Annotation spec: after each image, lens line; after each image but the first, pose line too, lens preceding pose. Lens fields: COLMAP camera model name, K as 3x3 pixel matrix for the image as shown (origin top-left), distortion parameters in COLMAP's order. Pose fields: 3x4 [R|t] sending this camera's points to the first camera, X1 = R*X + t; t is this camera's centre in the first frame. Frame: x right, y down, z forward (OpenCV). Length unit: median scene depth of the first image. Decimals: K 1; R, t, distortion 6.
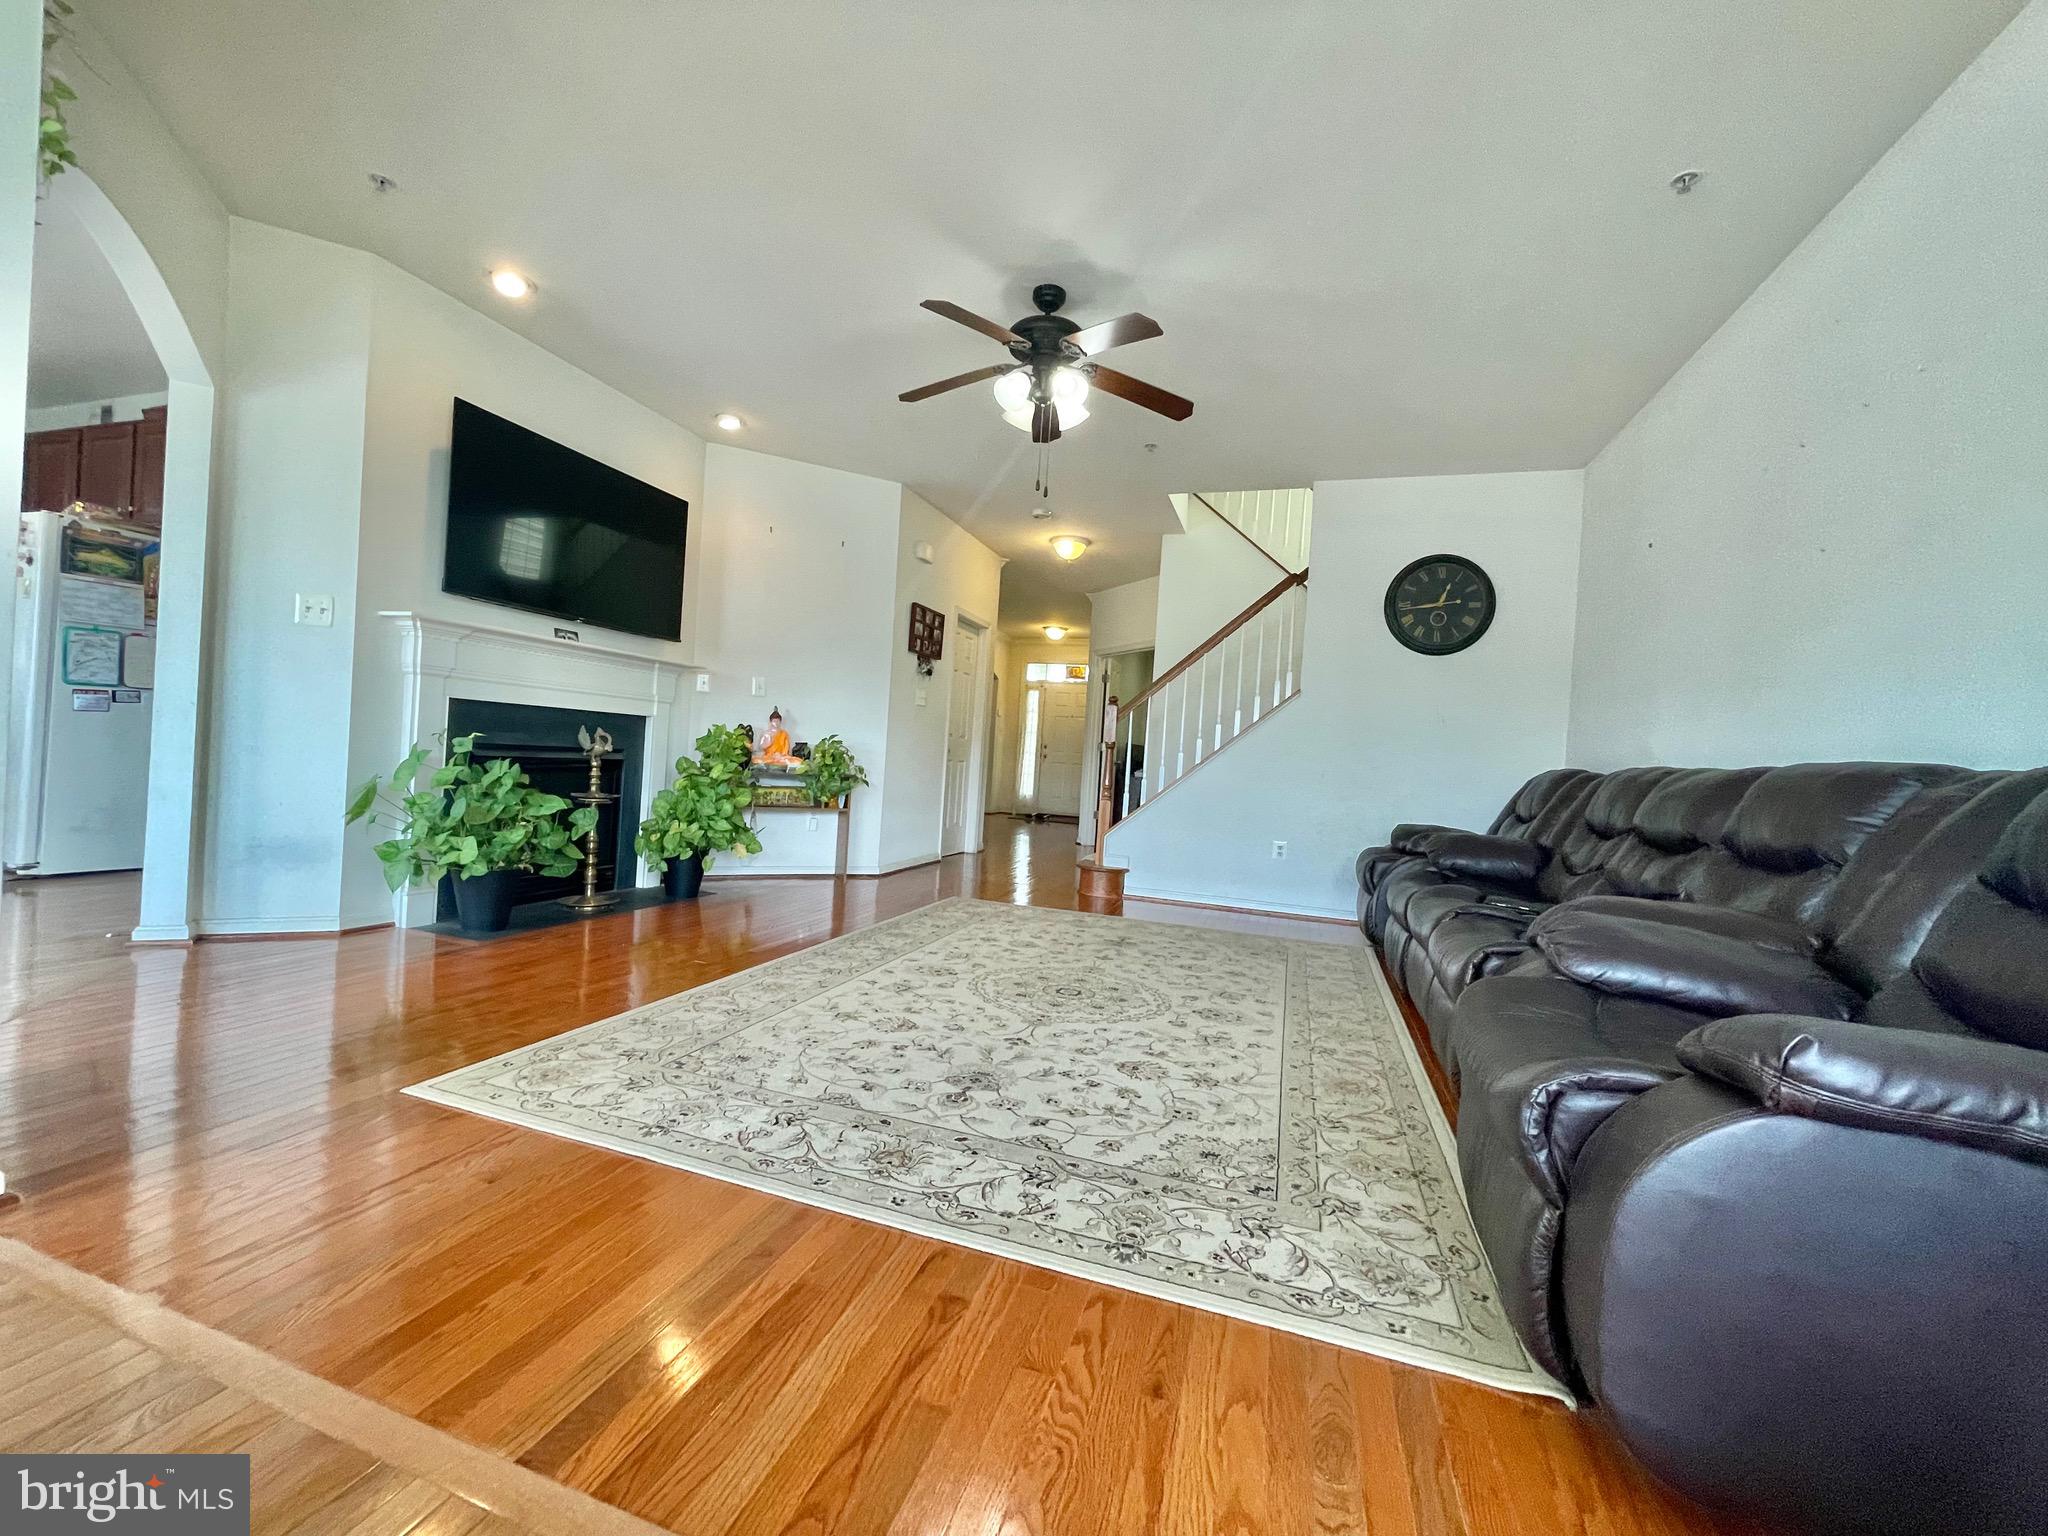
lens RADIAL K [[826.4, 0, 1020.6], [0, 826.4, 765.5], [0, 0, 1]] dist [-0.001126, -0.000066]
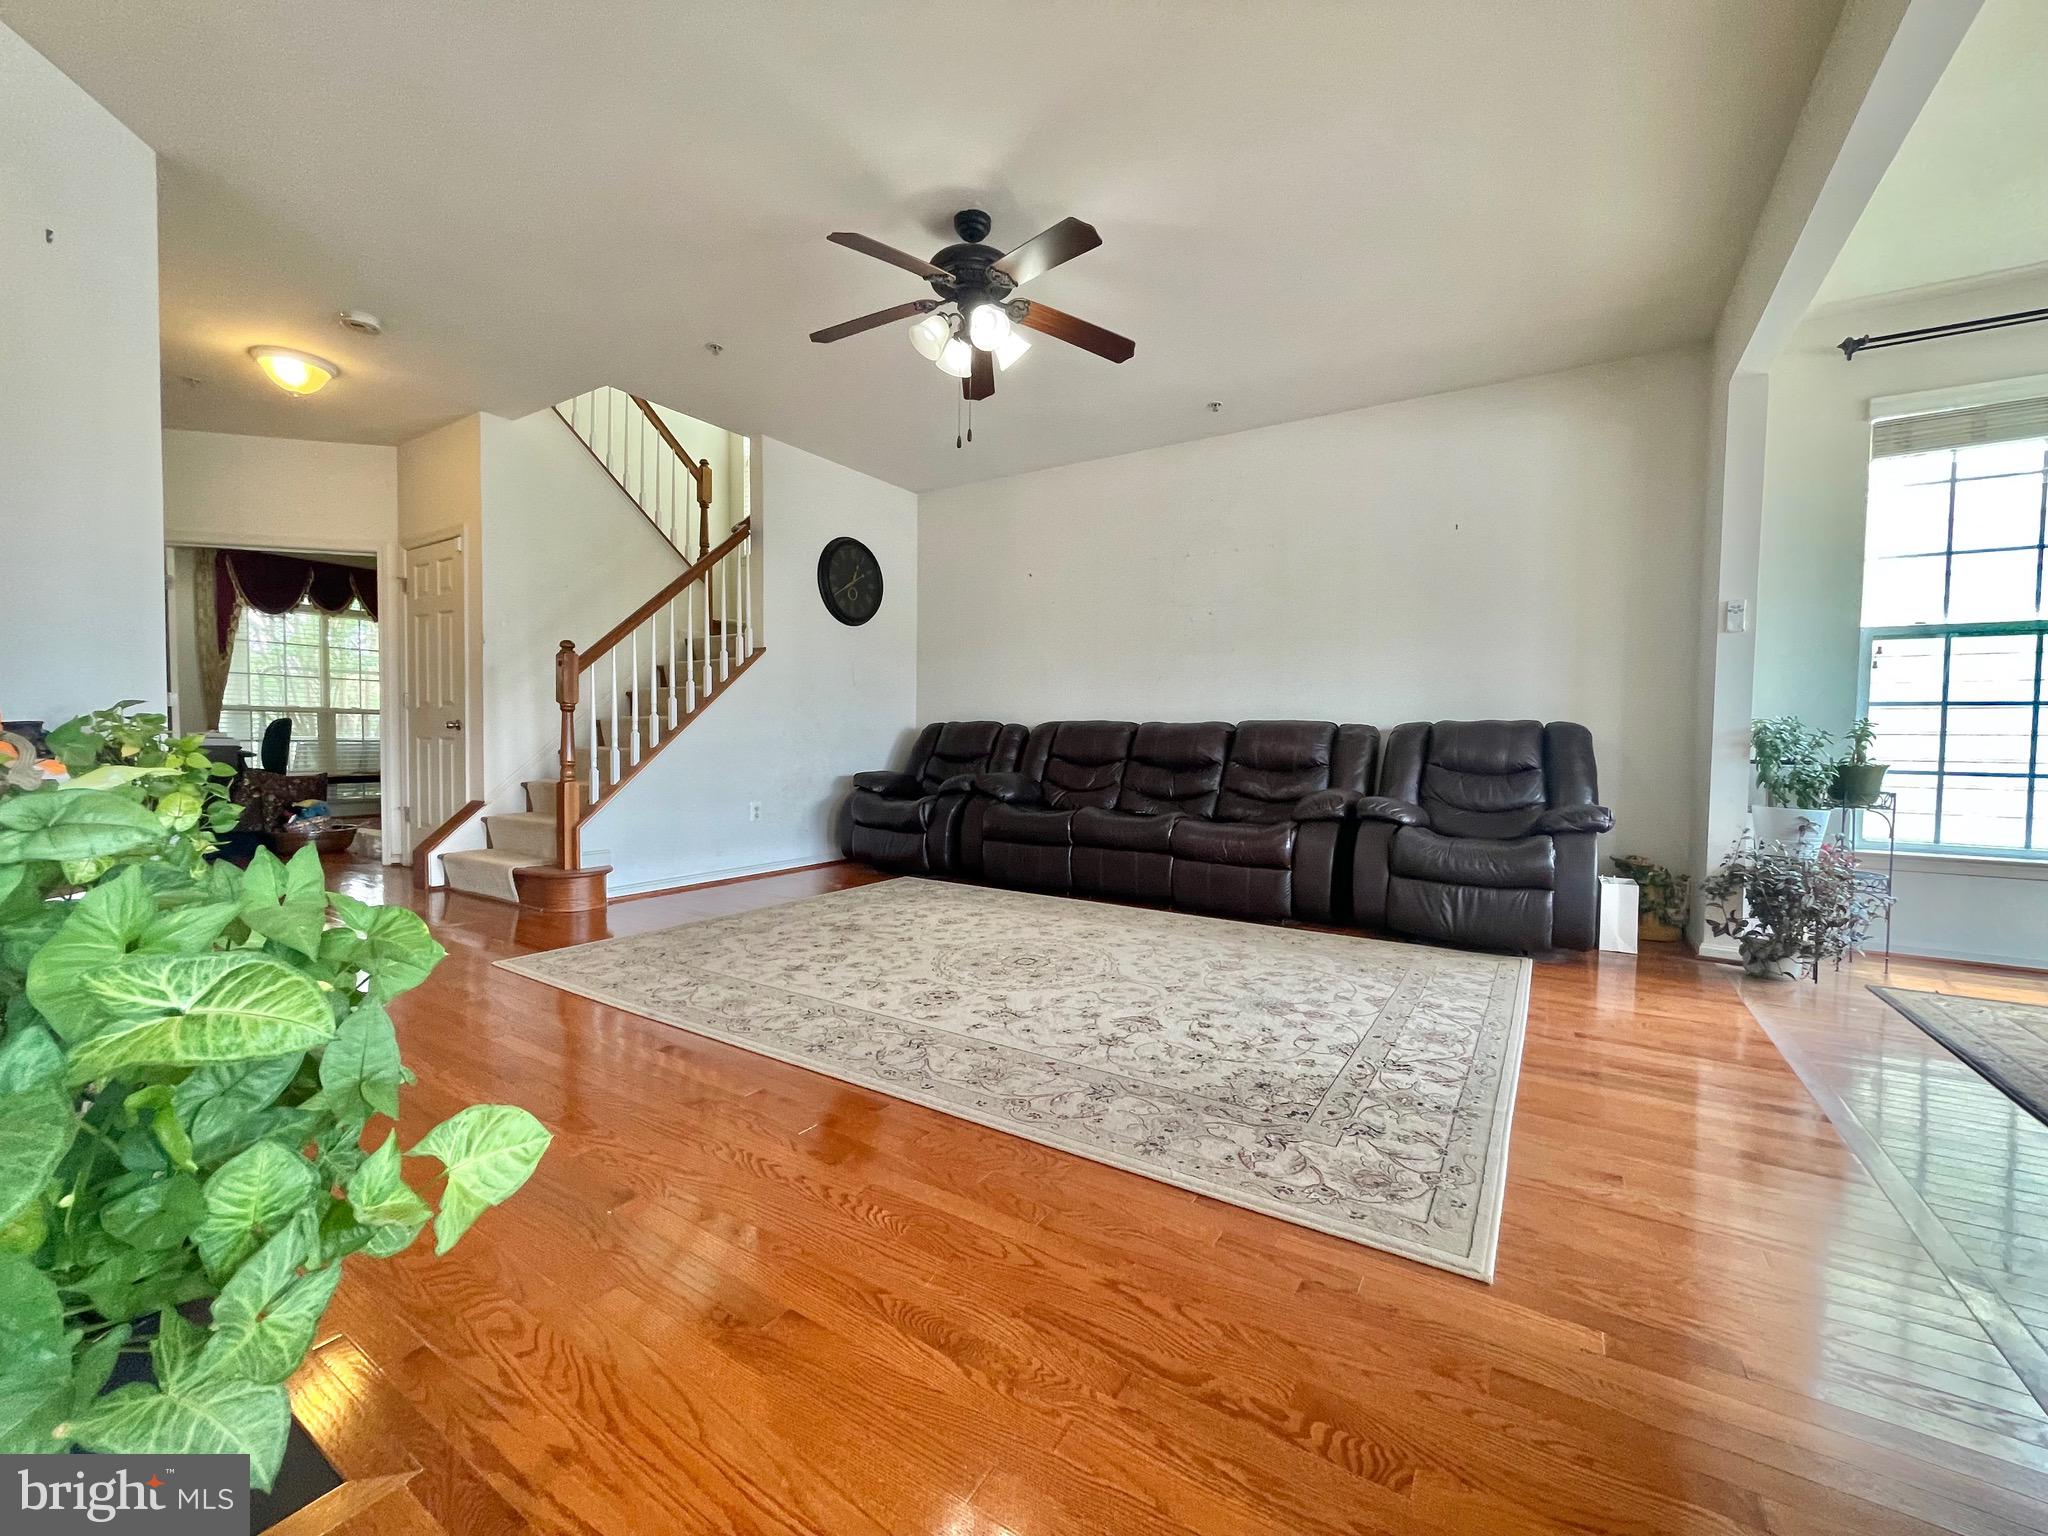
lens RADIAL K [[826.4, 0, 1020.6], [0, 826.4, 765.5], [0, 0, 1]] dist [-0.001126, -0.000066]
pose [[0.248952, -0.092639, 0.964075, -1.064286], [0.012456, 0.995639, 0.092455, -0.075425], [-0.968436, -0.011009, 0.249020, 0.876175]]
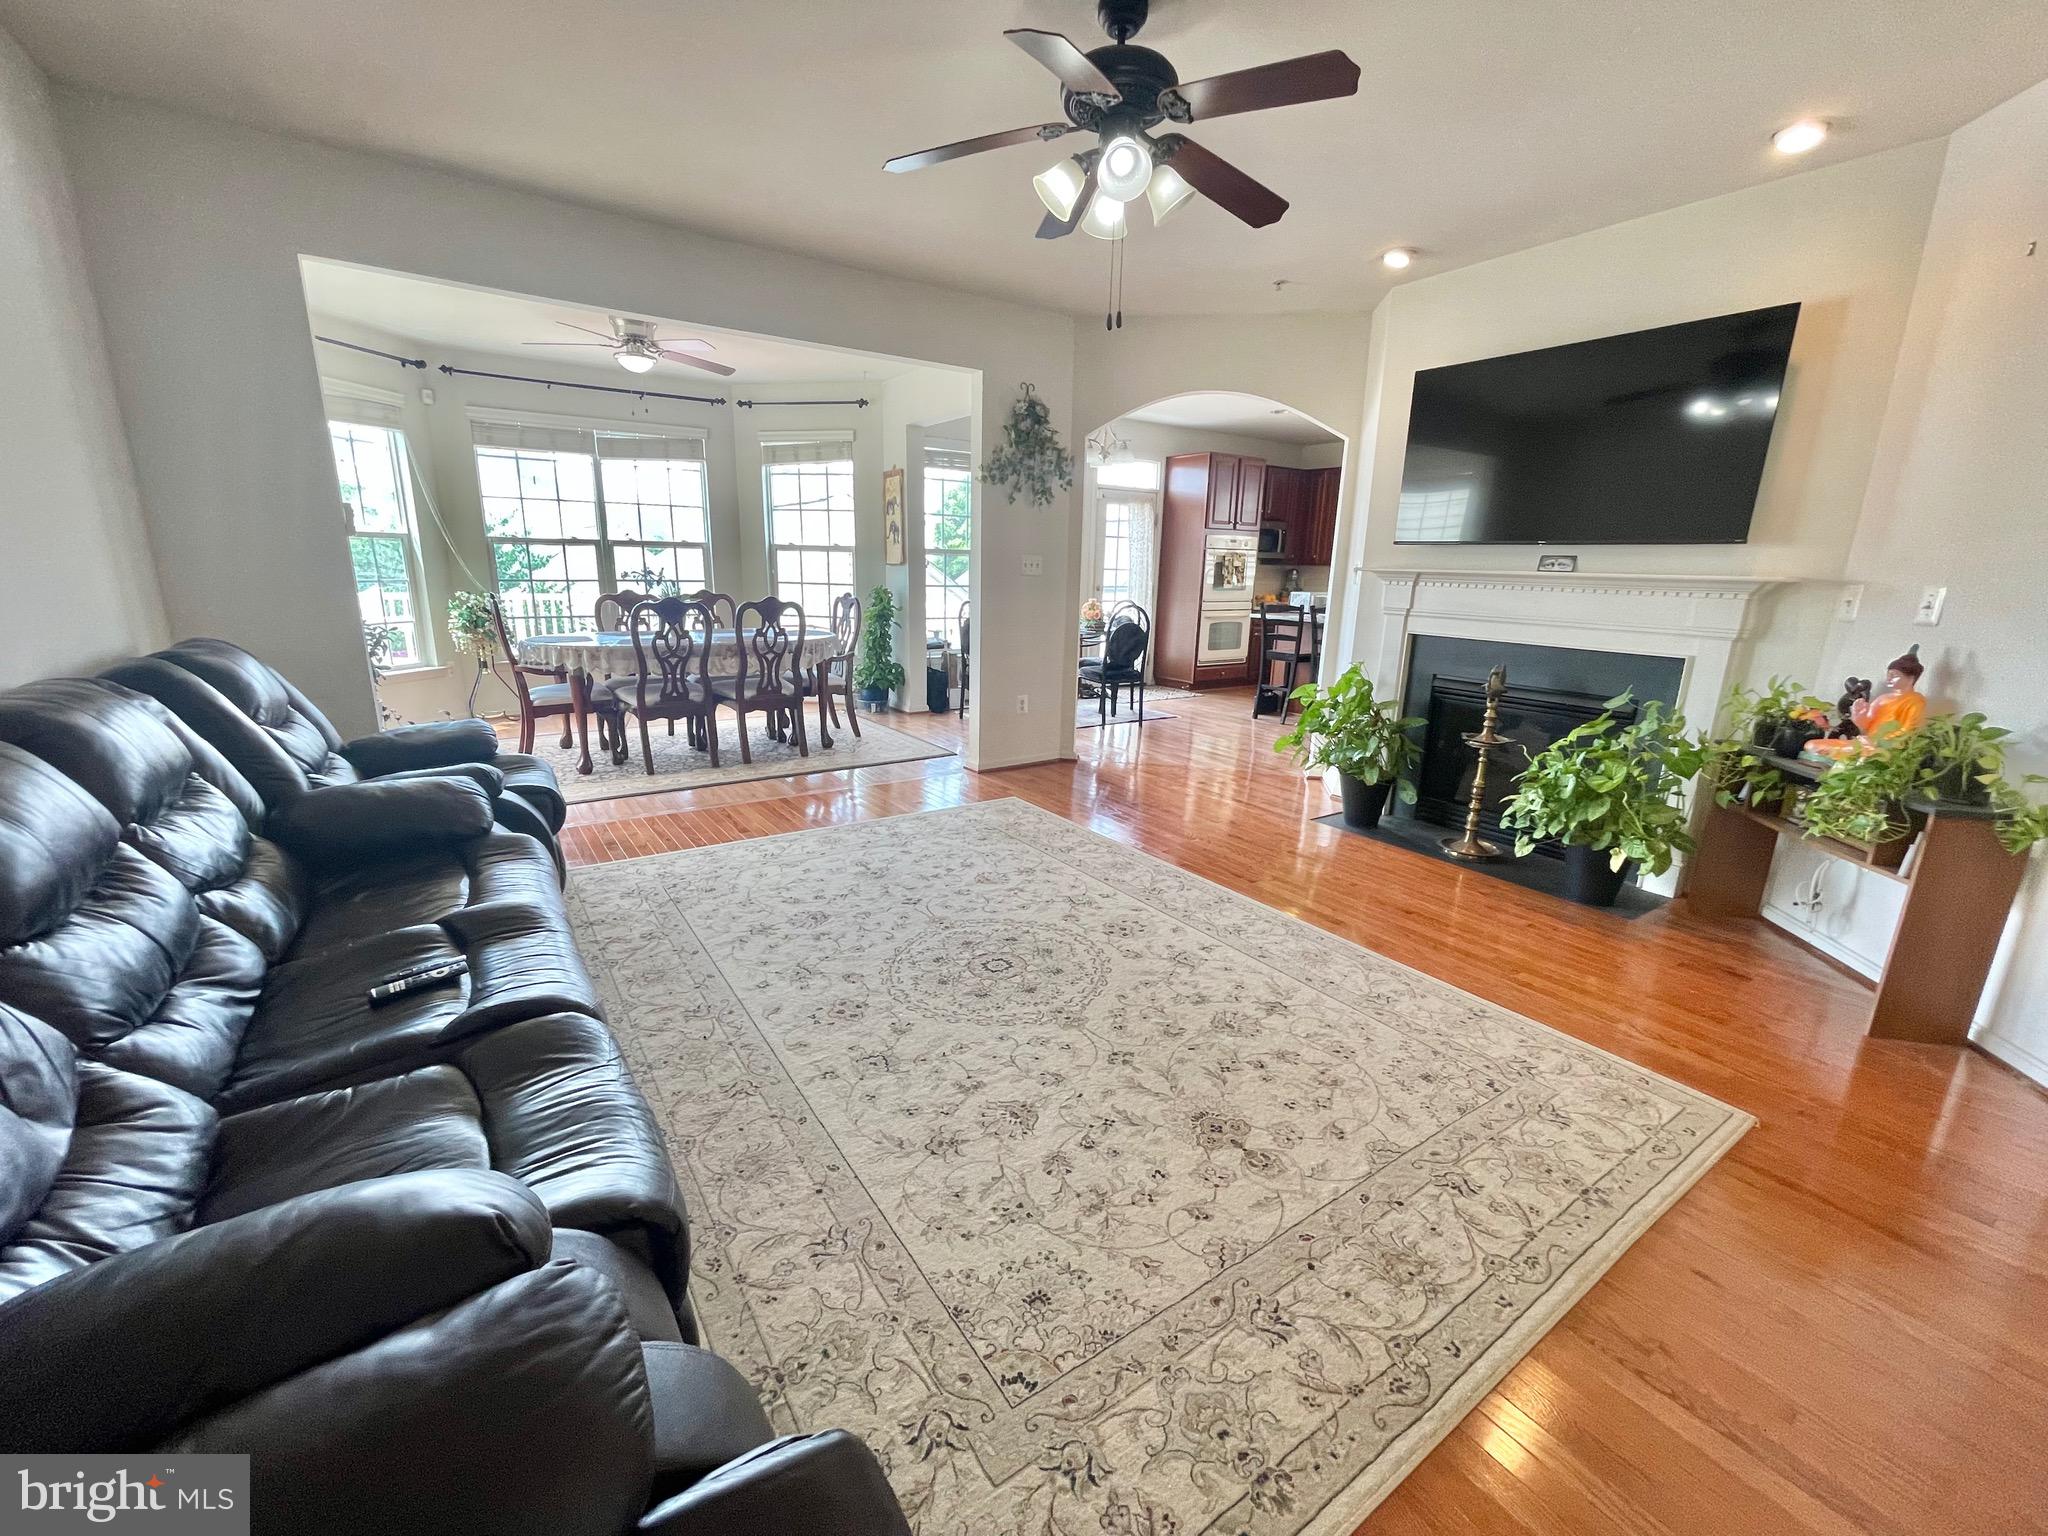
lens RADIAL K [[826.4, 0, 1020.6], [0, 826.4, 765.5], [0, 0, 1]] dist [-0.001126, -0.000066]
pose [[-0.601477, 0.113783, -0.790746, 0.824911], [-0.068718, 0.978768, 0.193108, -0.118344], [0.795929, 0.170489, -0.580888, 1.734043]]
